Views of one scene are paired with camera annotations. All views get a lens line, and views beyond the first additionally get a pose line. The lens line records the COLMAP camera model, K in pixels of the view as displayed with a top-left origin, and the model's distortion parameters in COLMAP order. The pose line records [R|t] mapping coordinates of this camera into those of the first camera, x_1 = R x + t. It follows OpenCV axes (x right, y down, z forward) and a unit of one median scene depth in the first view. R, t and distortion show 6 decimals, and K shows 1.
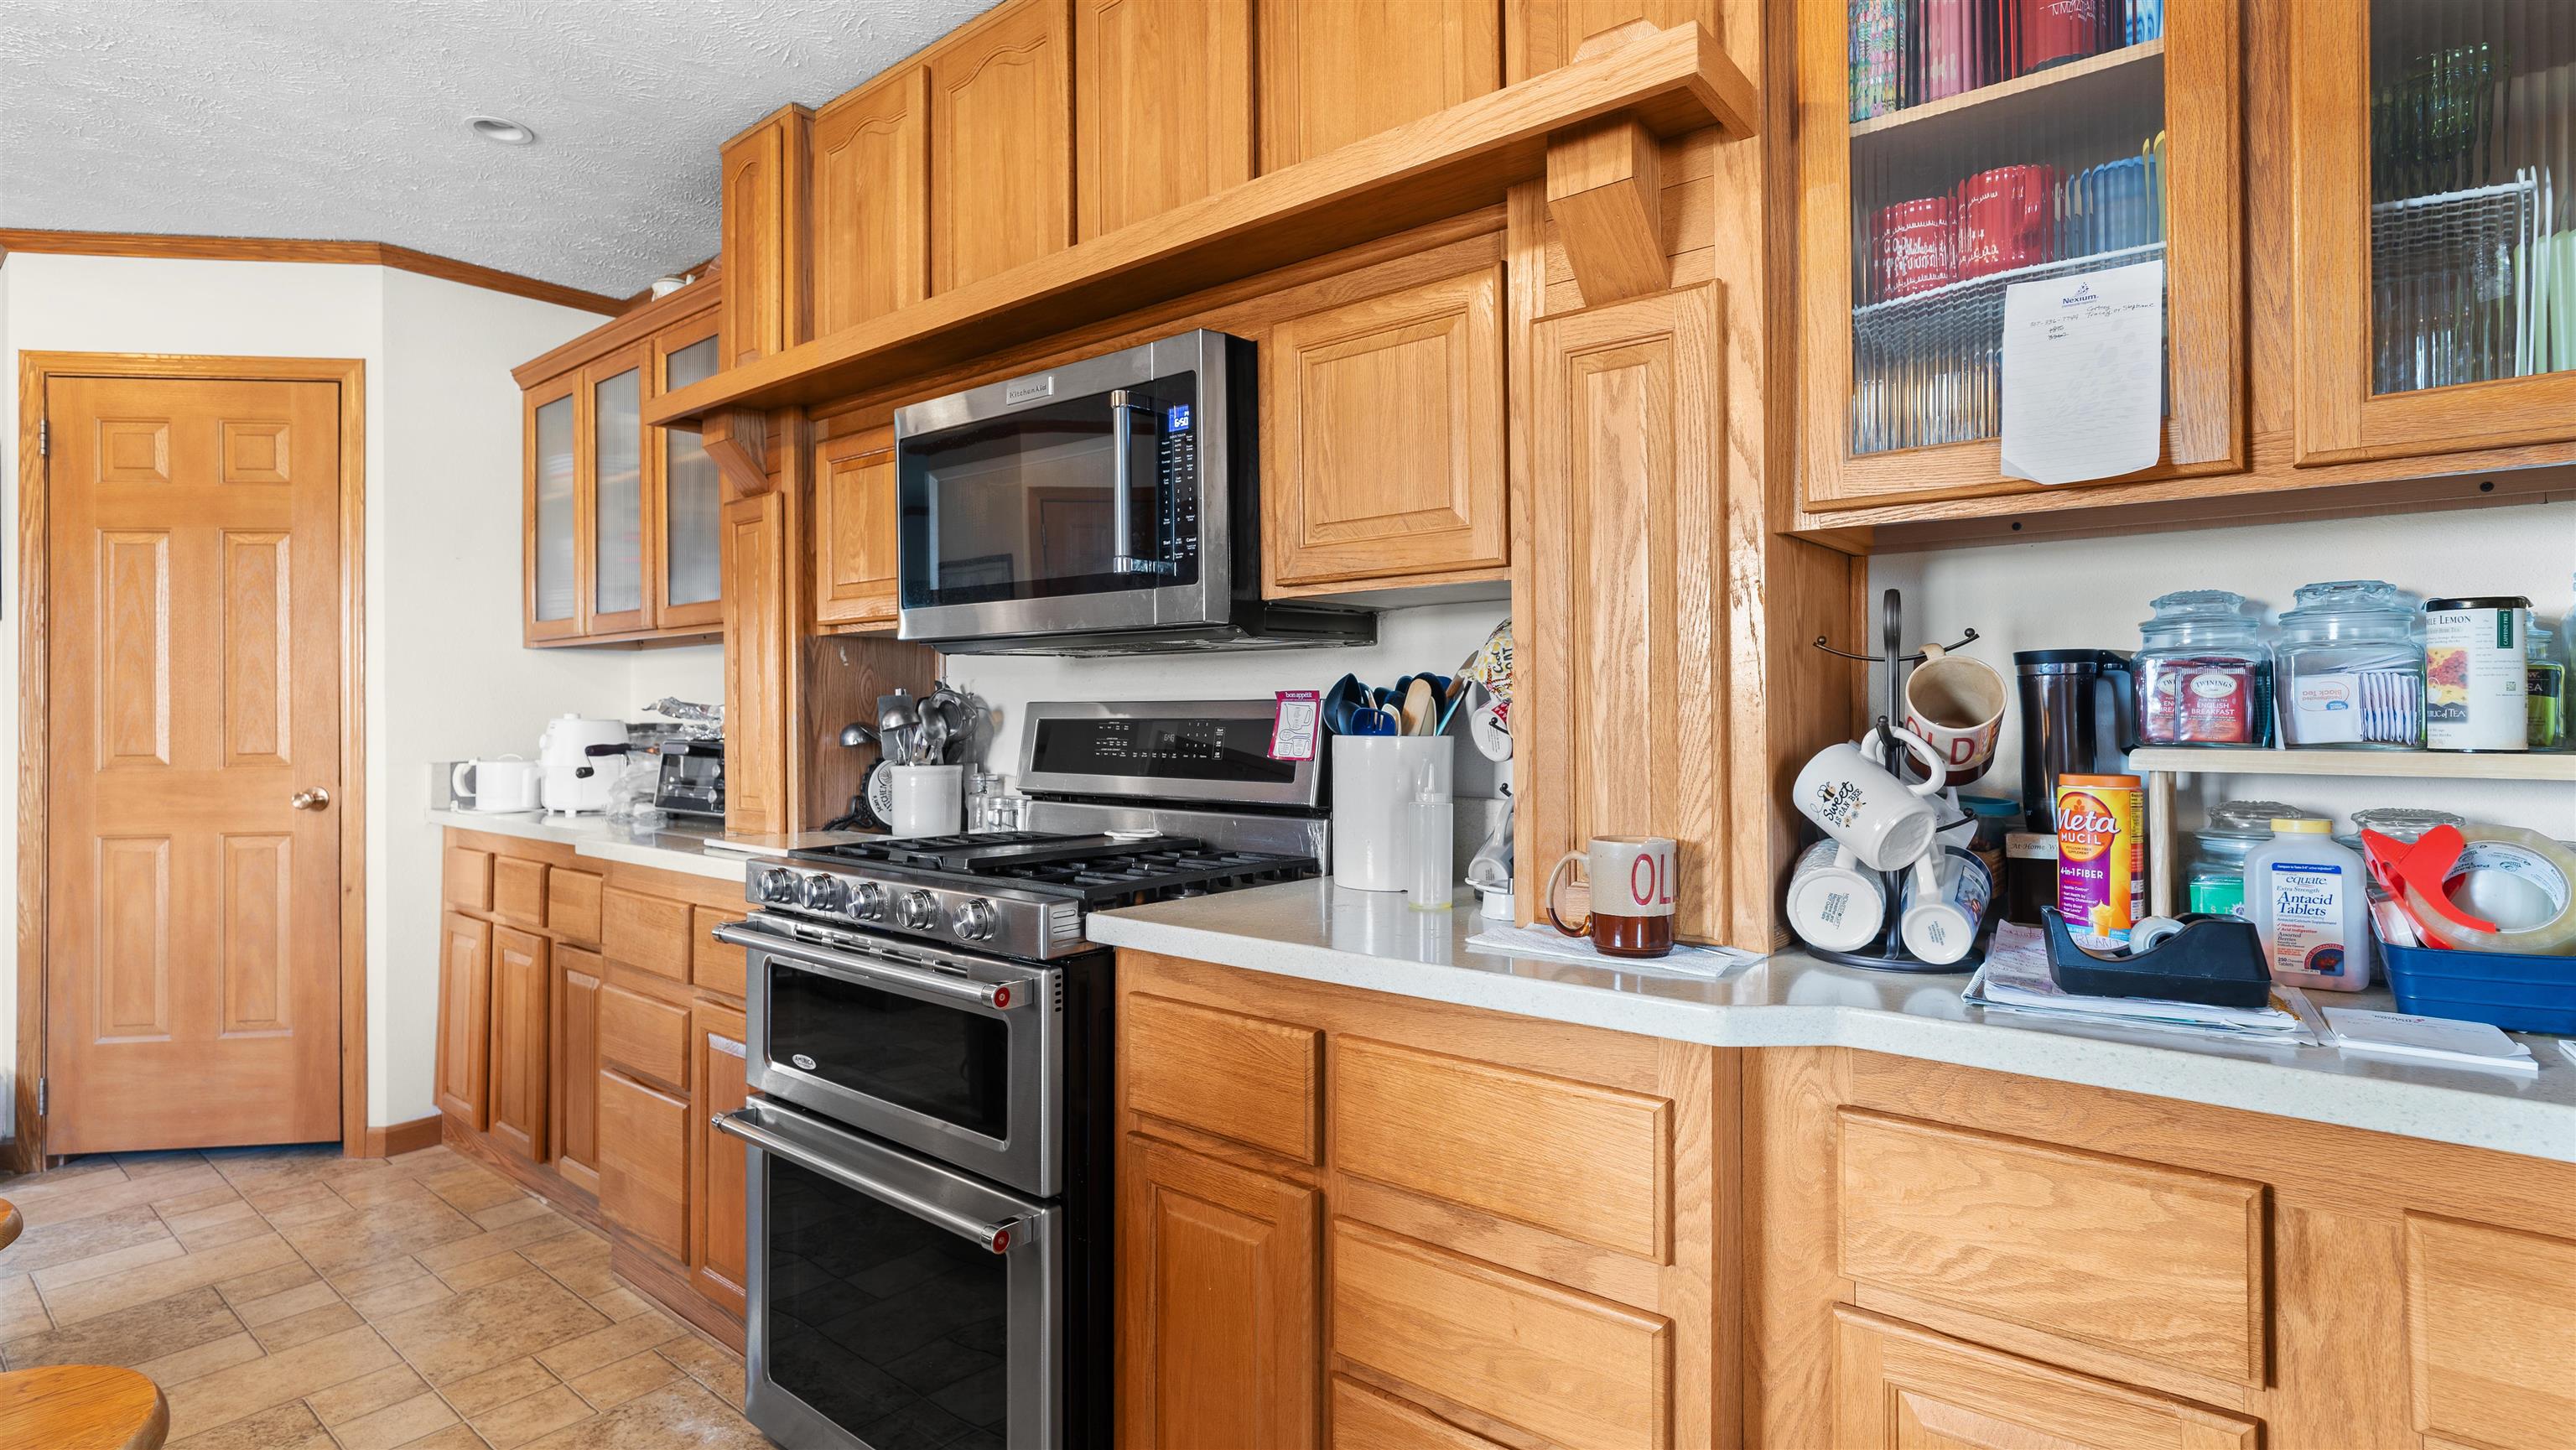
lens RADIAL K [[1209.5, 0, 1276.0], [0, 1209.5, 713.5], [0, 0, 1]] dist [-0.005480, 0.004031]
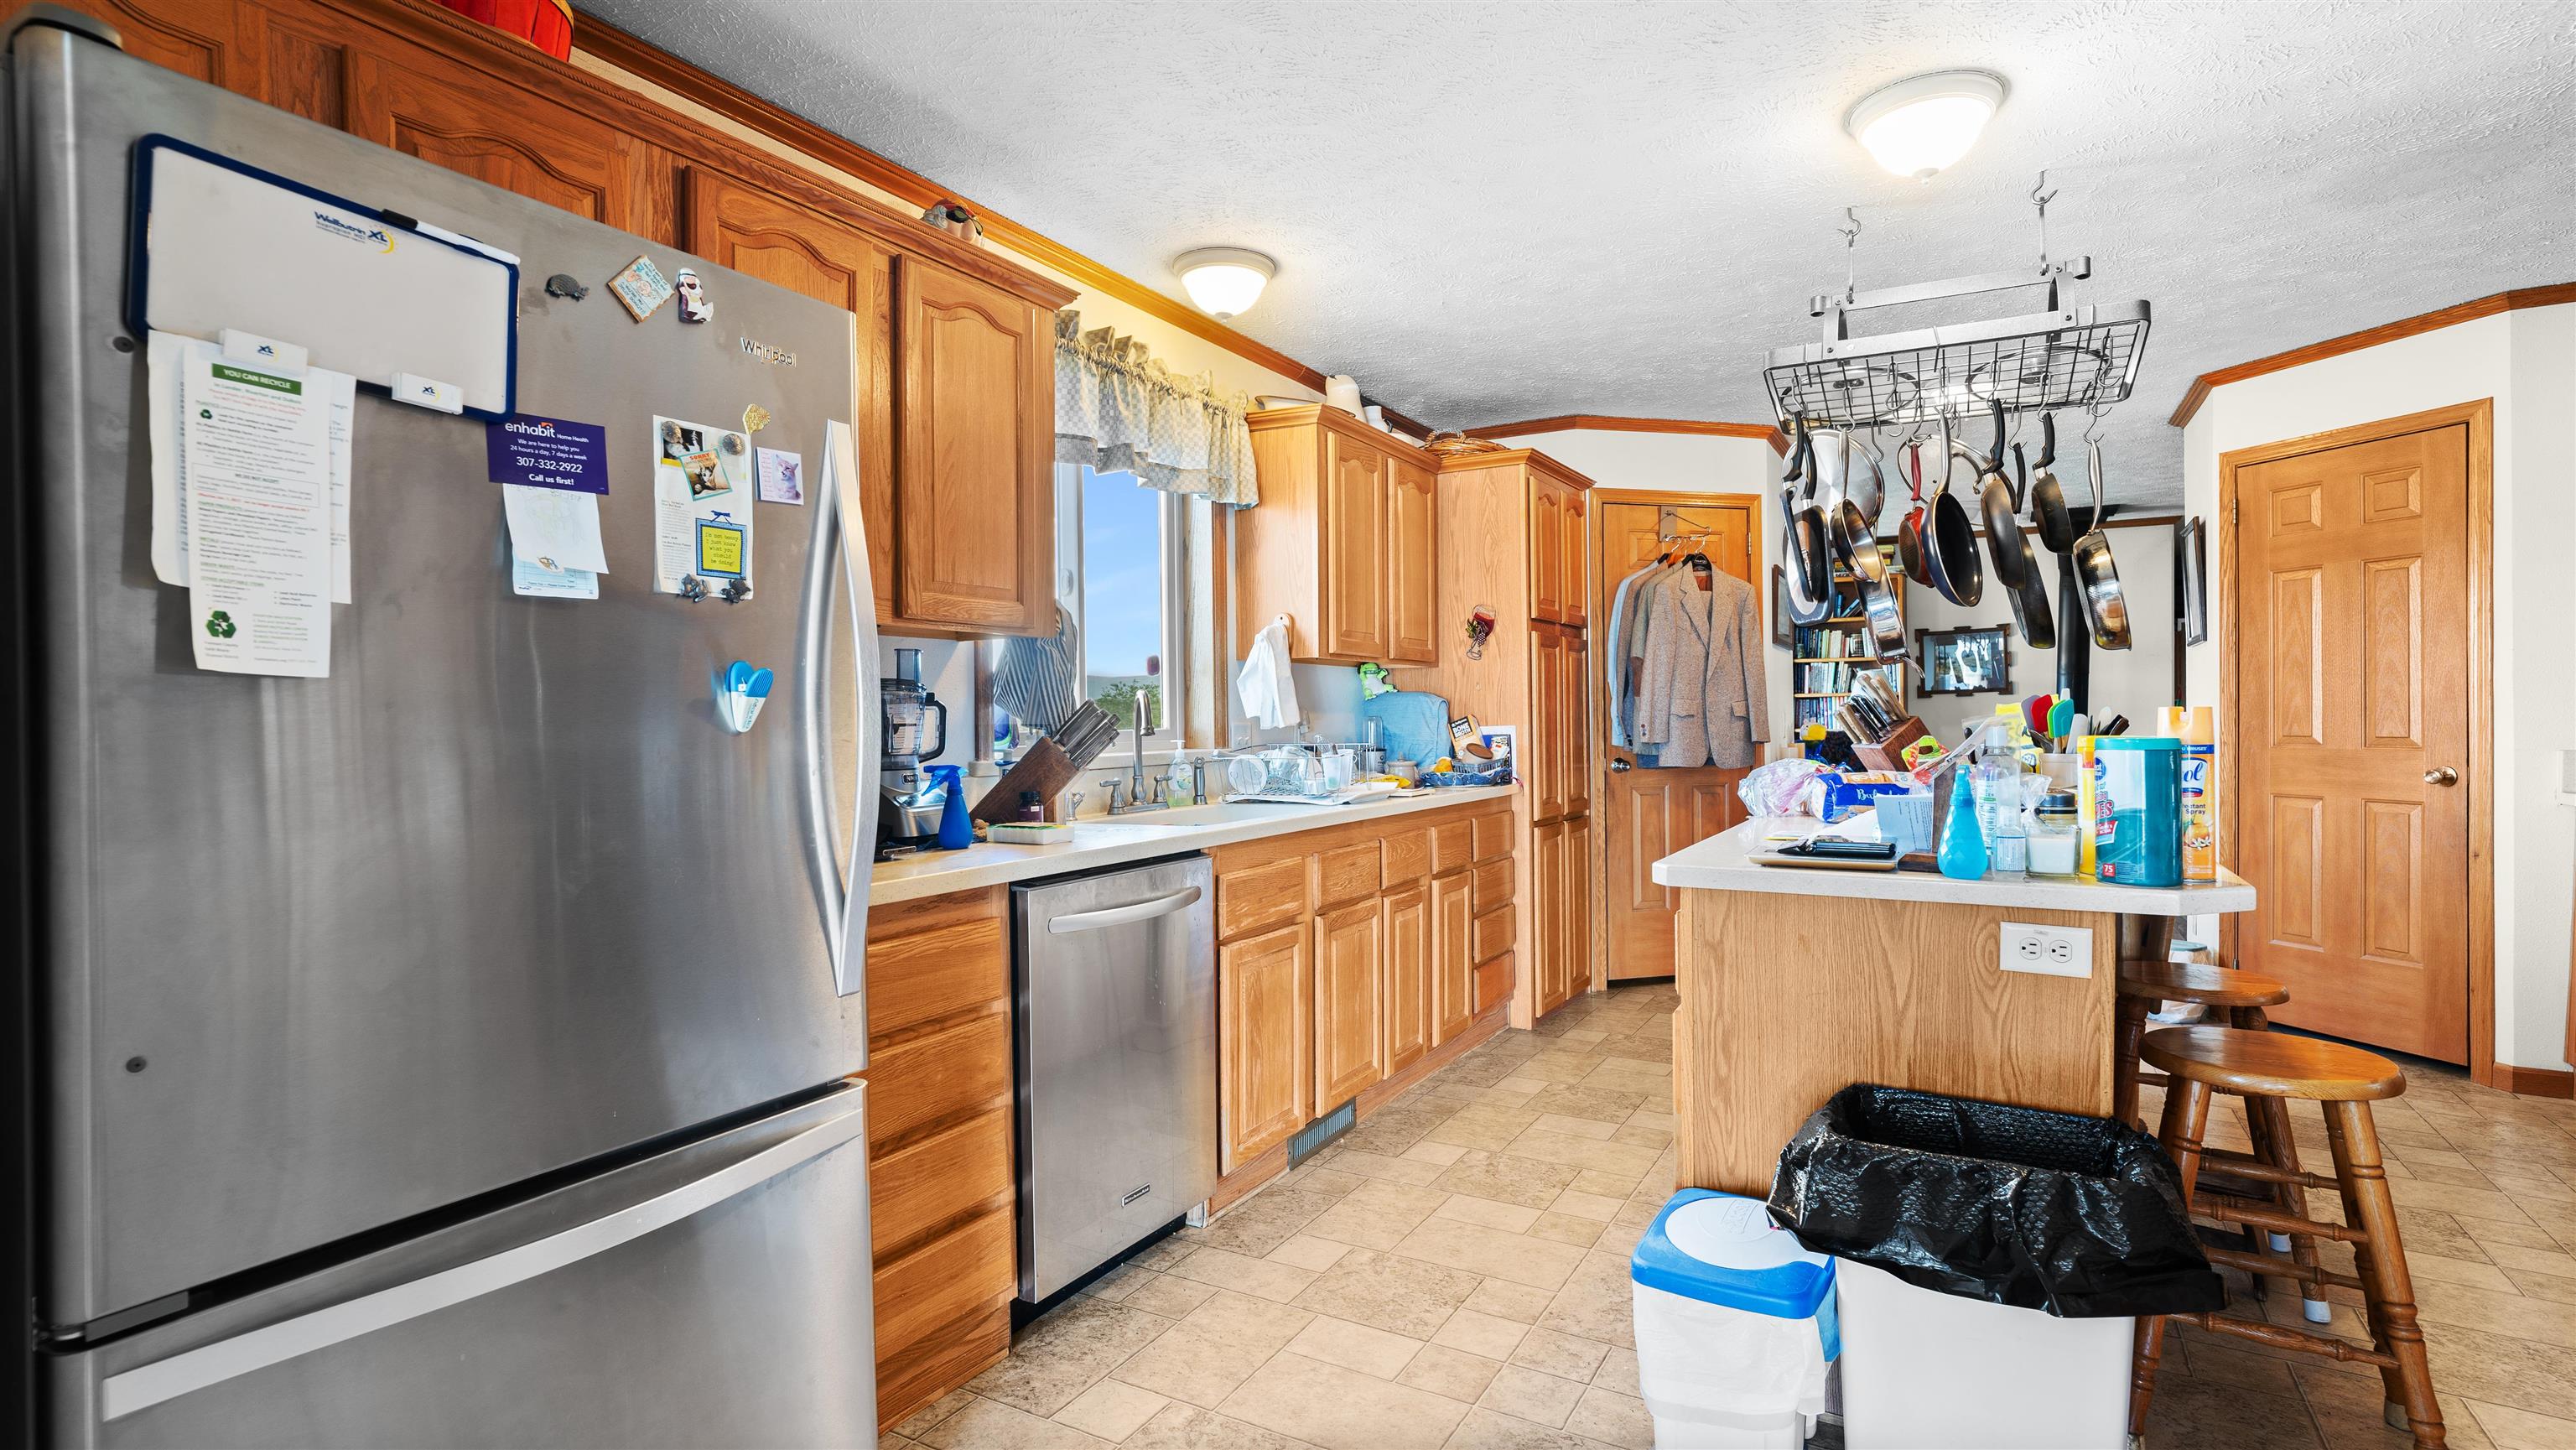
lens RADIAL K [[1209.5, 0, 1276.5], [0, 1209.5, 719.7], [0, 0, 1]] dist [-0.005480, 0.004031]
pose [[0.149147, 0.009031, -0.988774, 0.218948], [0.009405, 0.999900, 0.010551, -0.008802], [0.988770, -0.010873, 0.149047, -0.328245]]
